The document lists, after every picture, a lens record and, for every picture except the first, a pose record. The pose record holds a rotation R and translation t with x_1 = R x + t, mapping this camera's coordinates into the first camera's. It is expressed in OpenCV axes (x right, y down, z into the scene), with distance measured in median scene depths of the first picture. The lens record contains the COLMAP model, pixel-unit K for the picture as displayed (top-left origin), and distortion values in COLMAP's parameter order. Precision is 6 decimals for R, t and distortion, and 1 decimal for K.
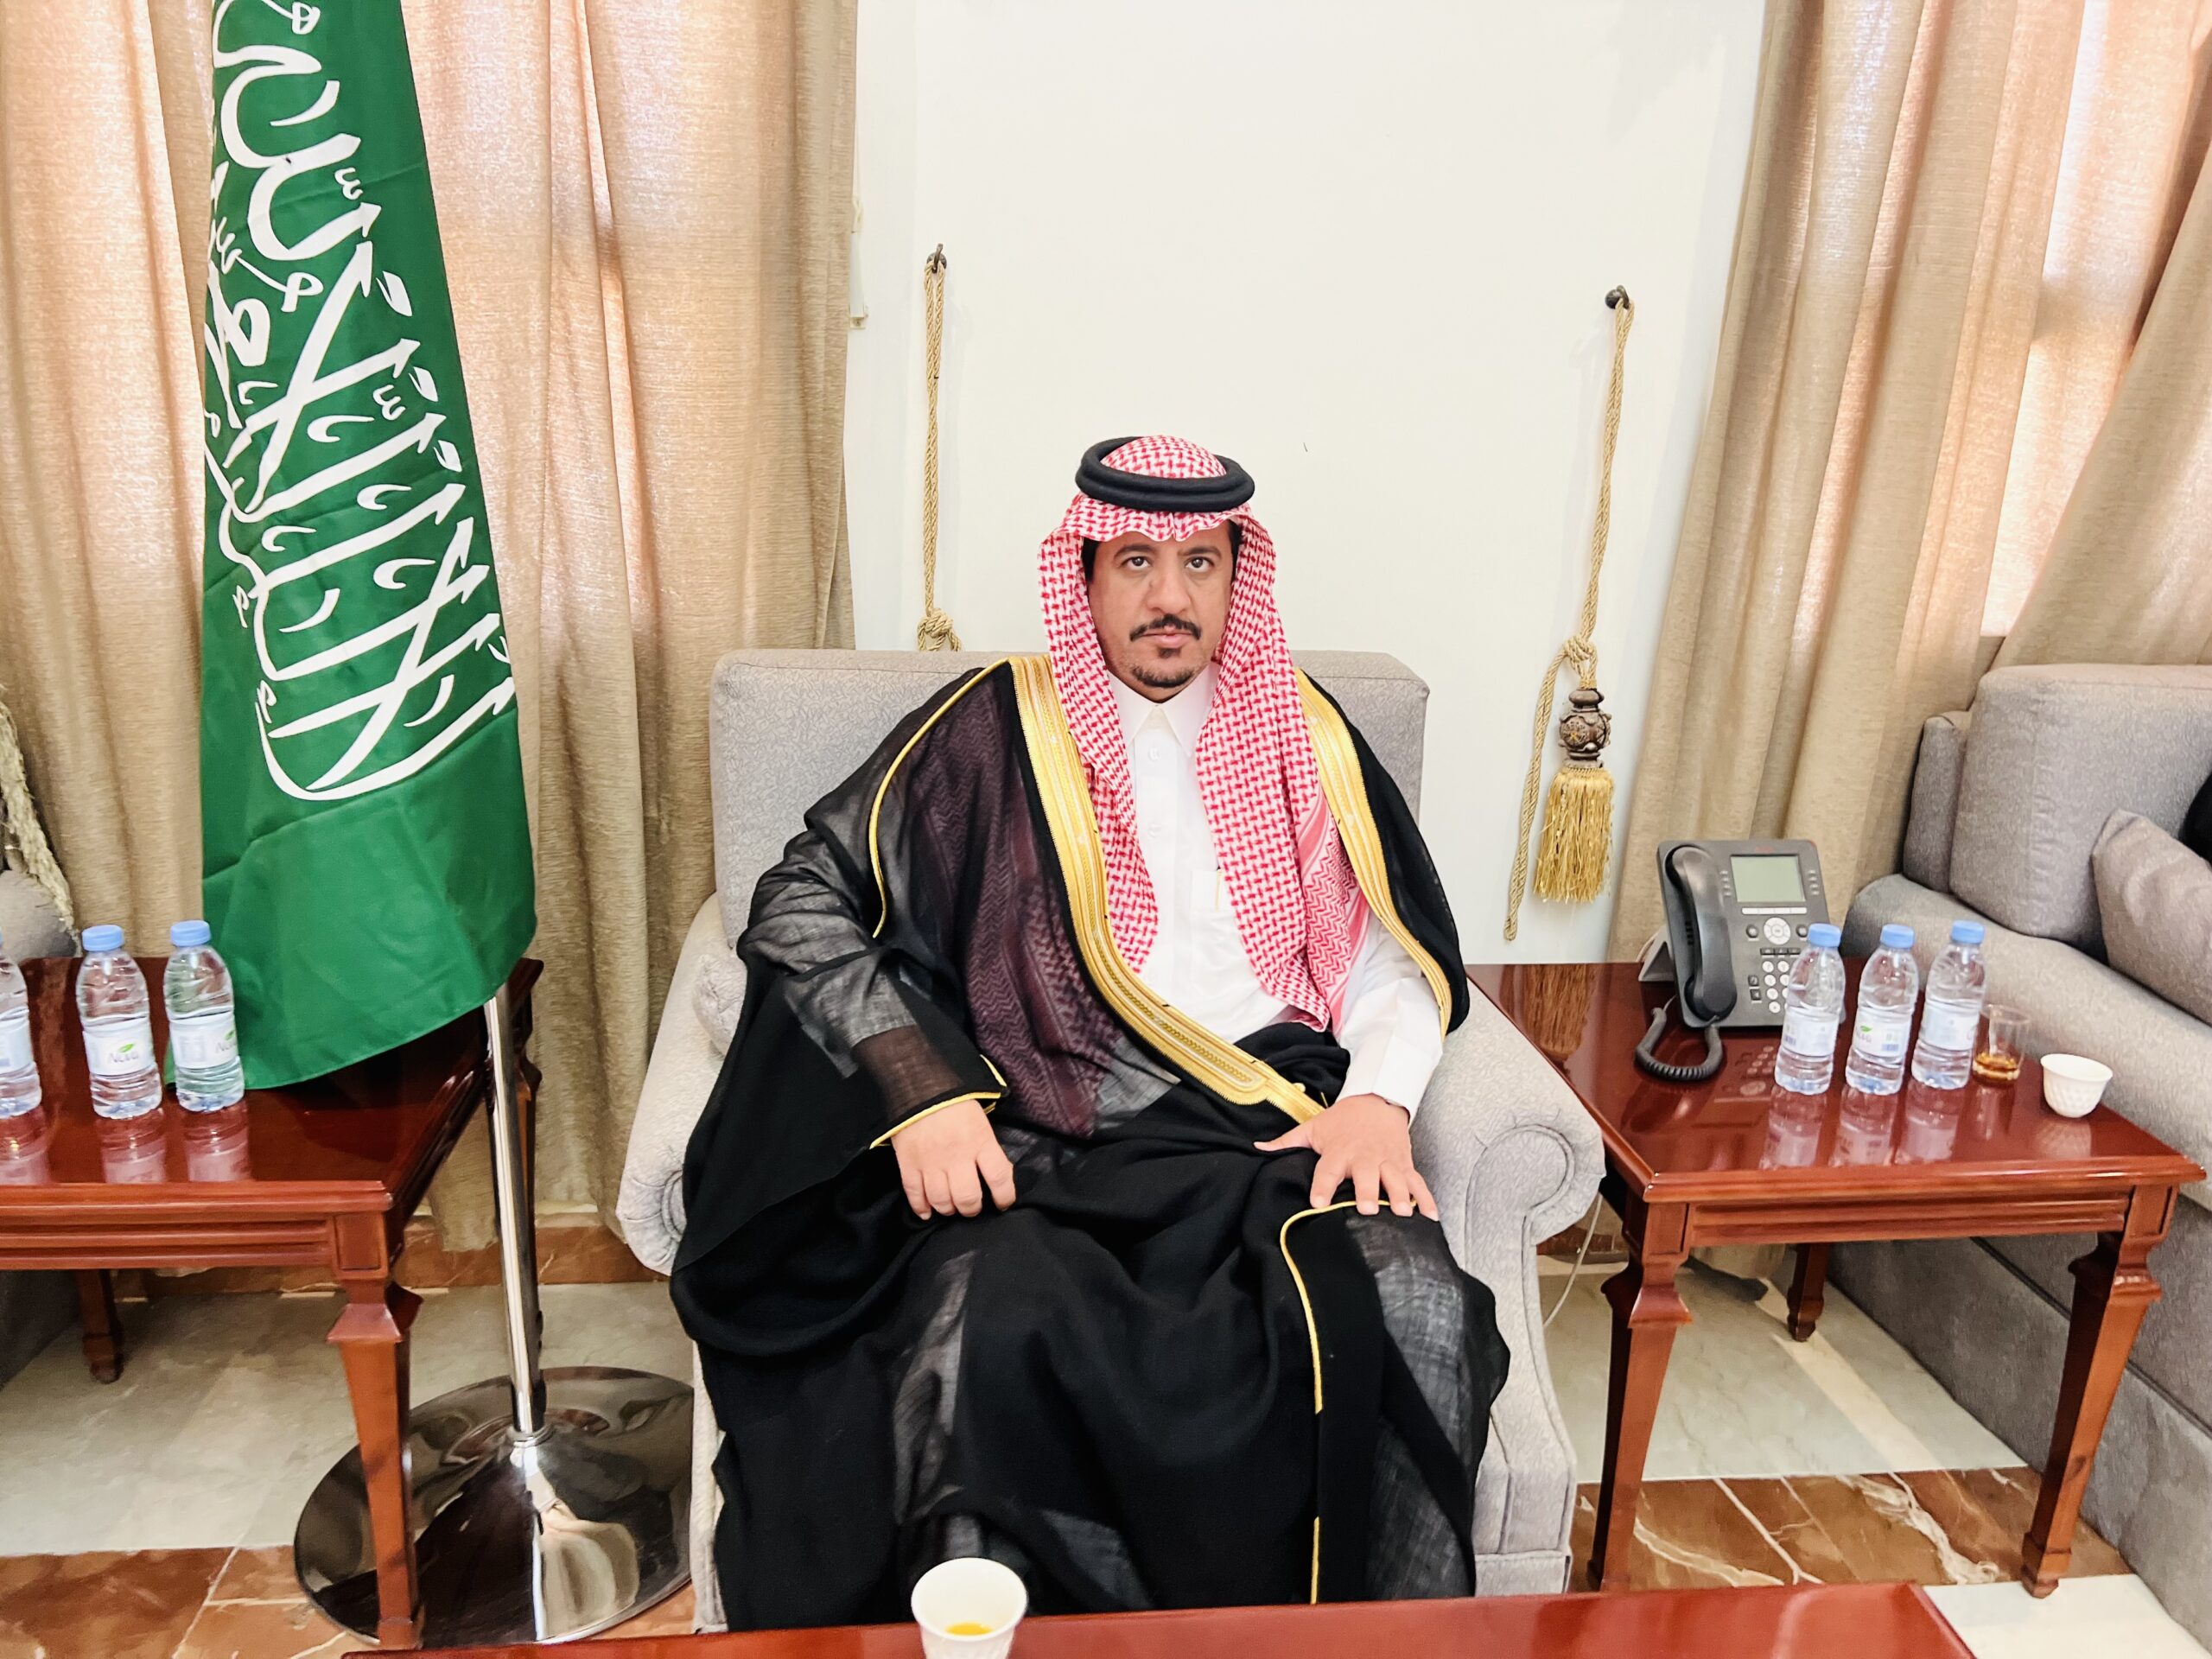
lens RADIAL K [[1670.1, 0, 1106.0], [0, 1670.1, 829.5], [0, 0, 1]] dist [0.006490, -0.000504]
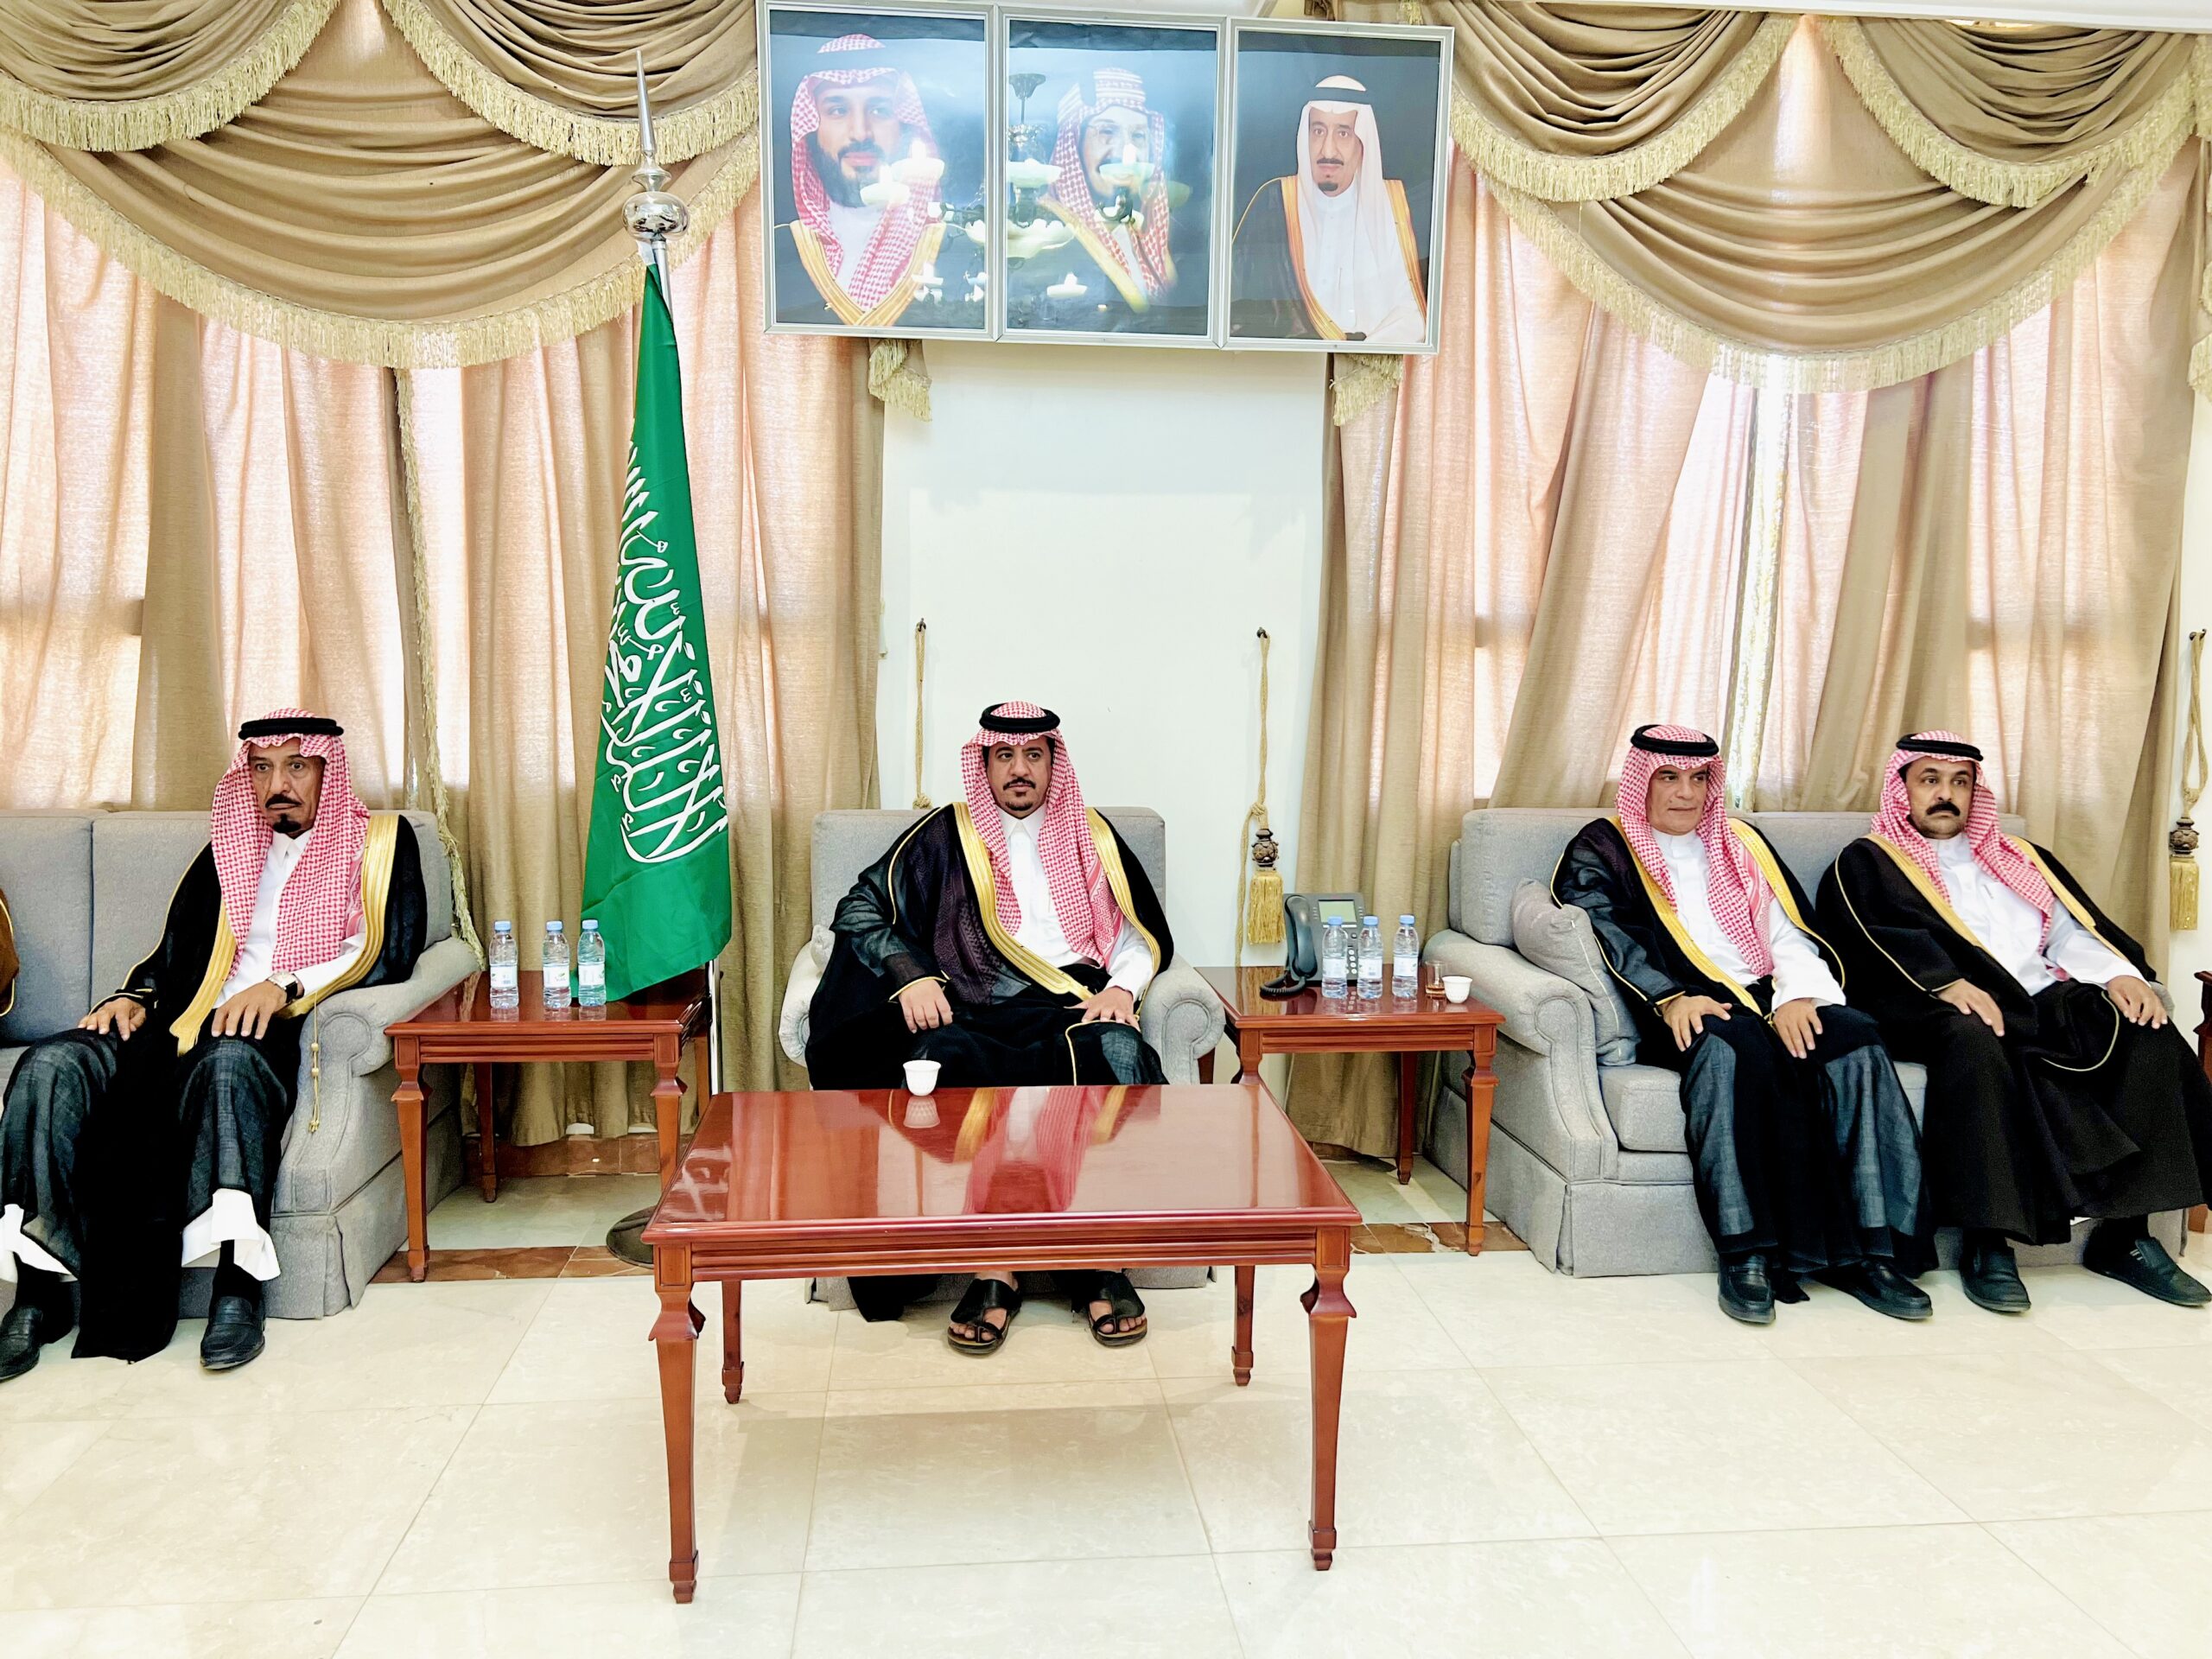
lens RADIAL K [[1651.5, 0, 1106.0], [0, 1651.5, 829.5], [0, 0, 1]] dist [0.034324, 0.004171]
pose [[0.999568, -0.027525, -0.010299, 0.164187], [0.025264, 0.983818, -0.177379, 0.319926], [0.015014, 0.177042, 0.984089, -1.116500]]
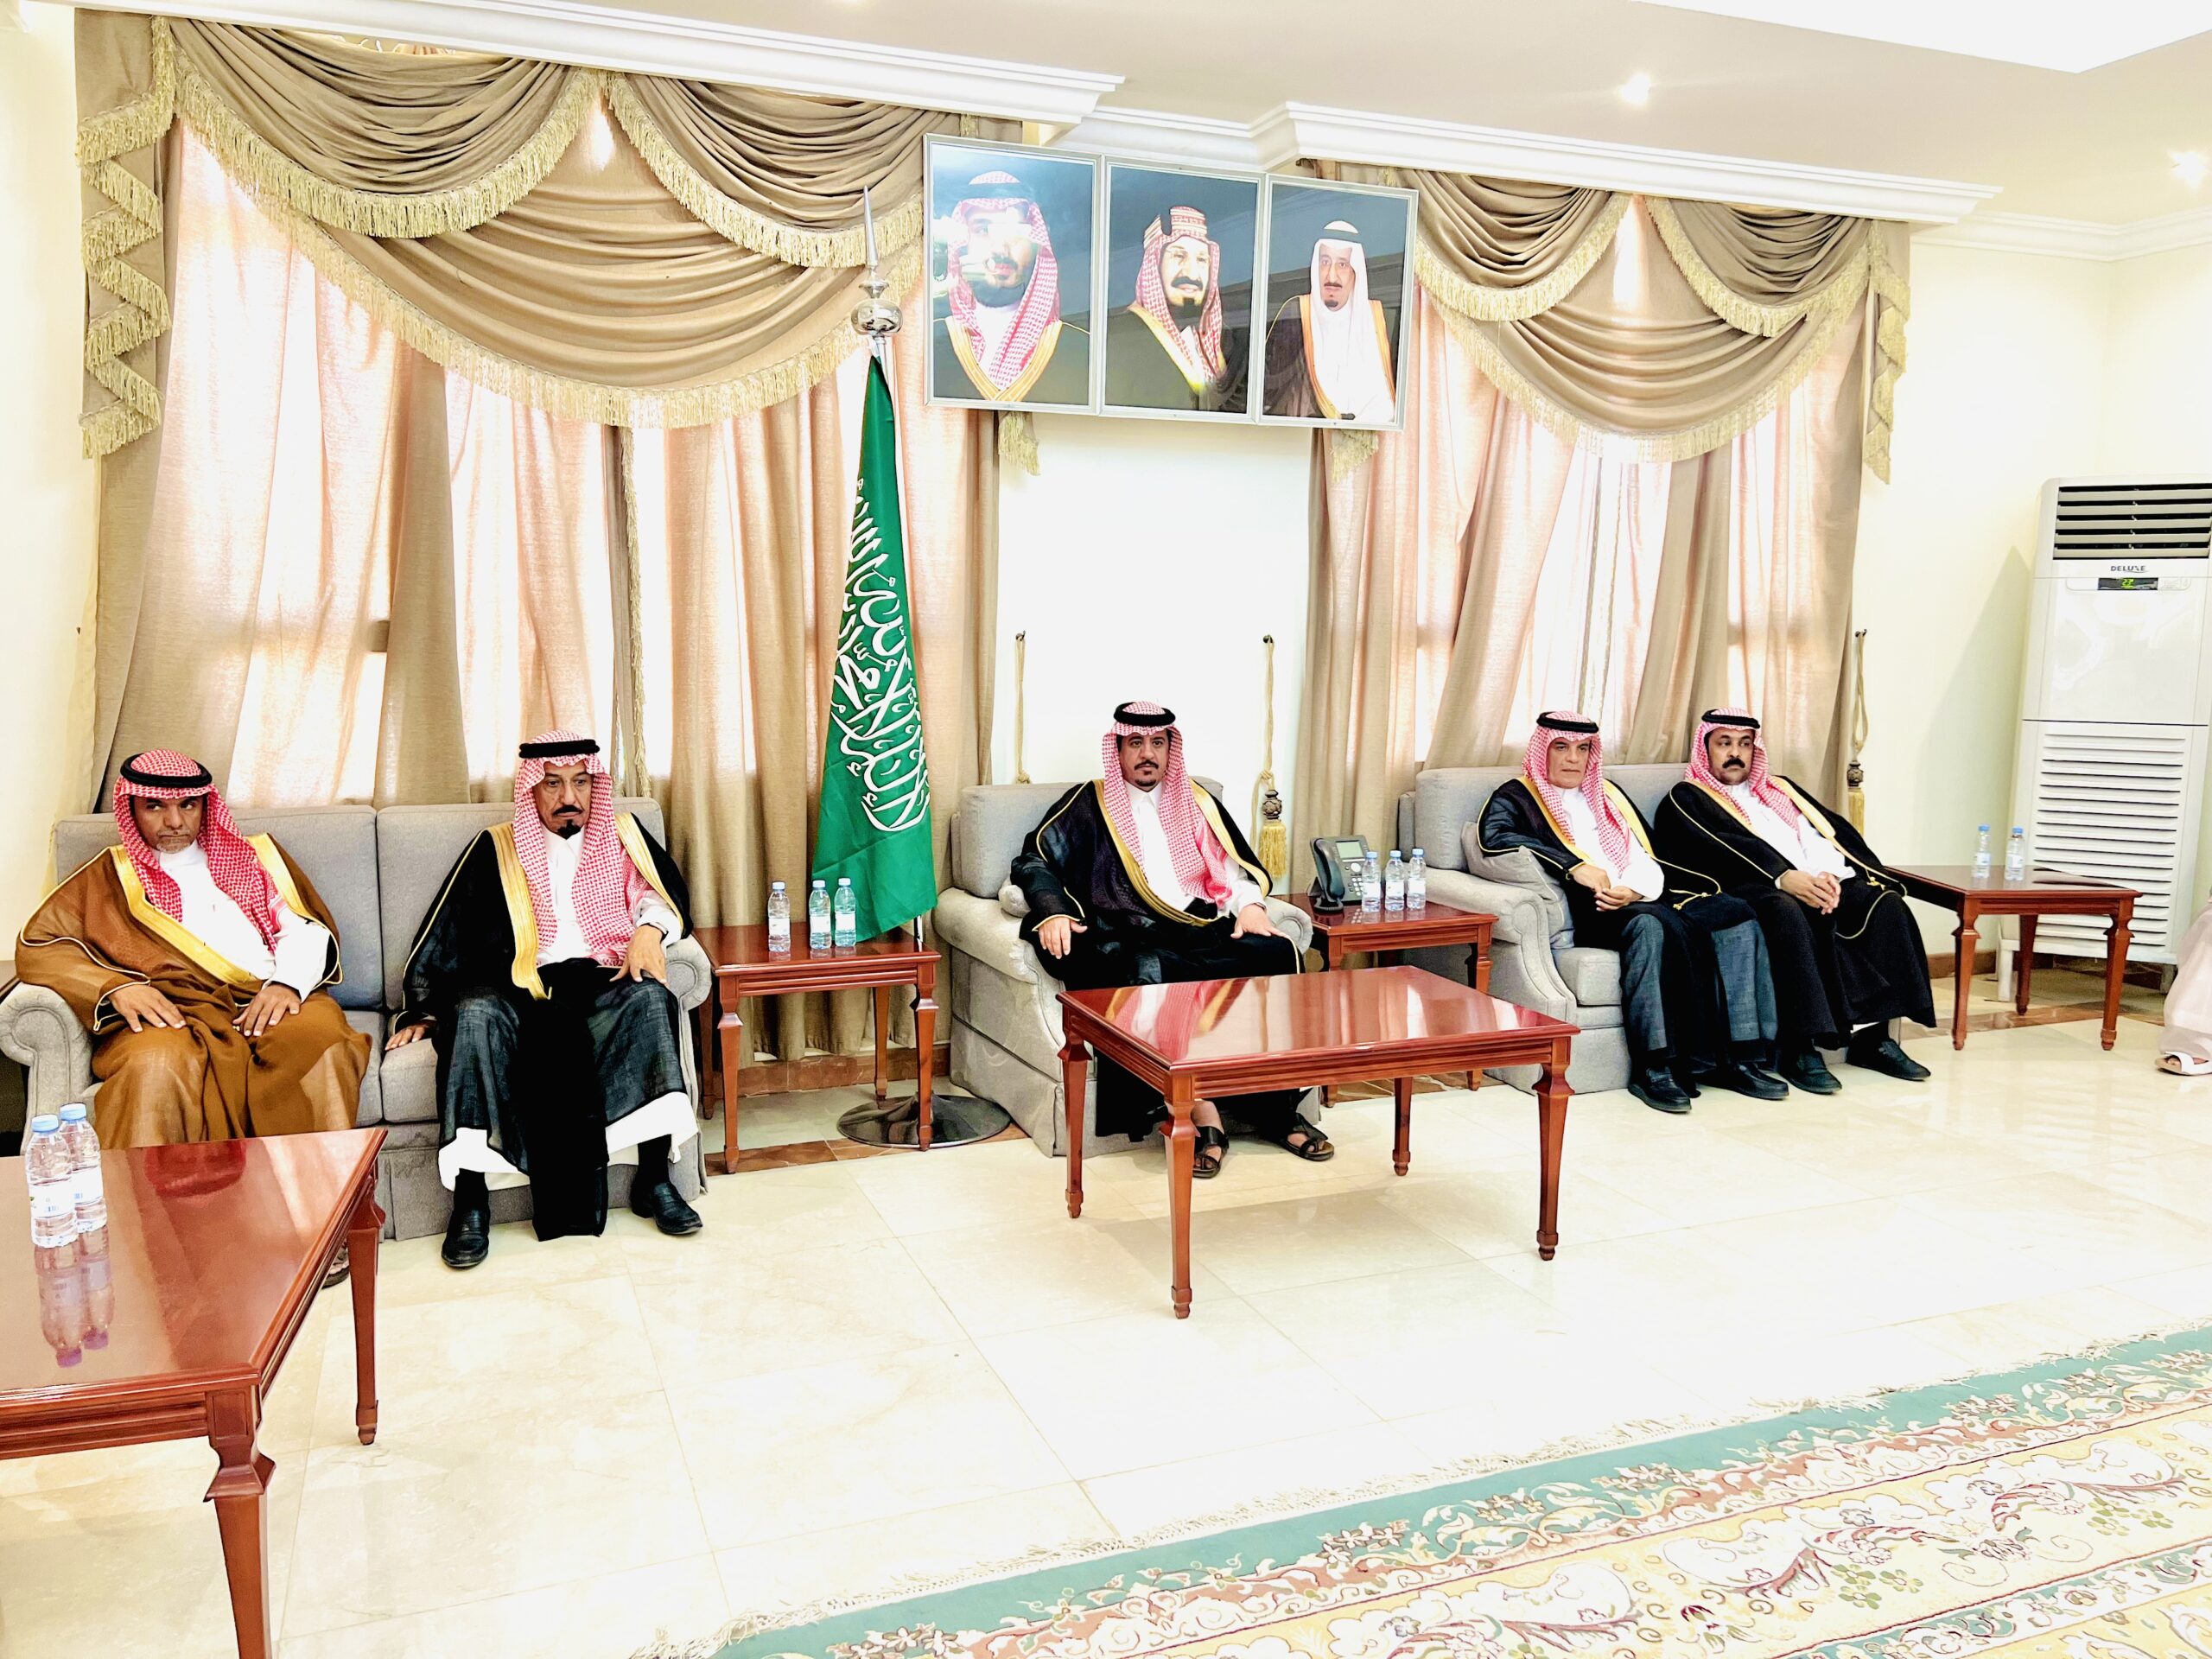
lens RADIAL K [[1659.6, 0, 1106.0], [0, 1659.6, 829.5], [0, 0, 1]] dist [0.053918, -0.001288]
pose [[0.964426, -0.065646, 0.256073, -0.762514], [0.103020, 0.985424, -0.135375, 0.367795], [-0.243453, 0.156940, 0.957131, -1.681610]]
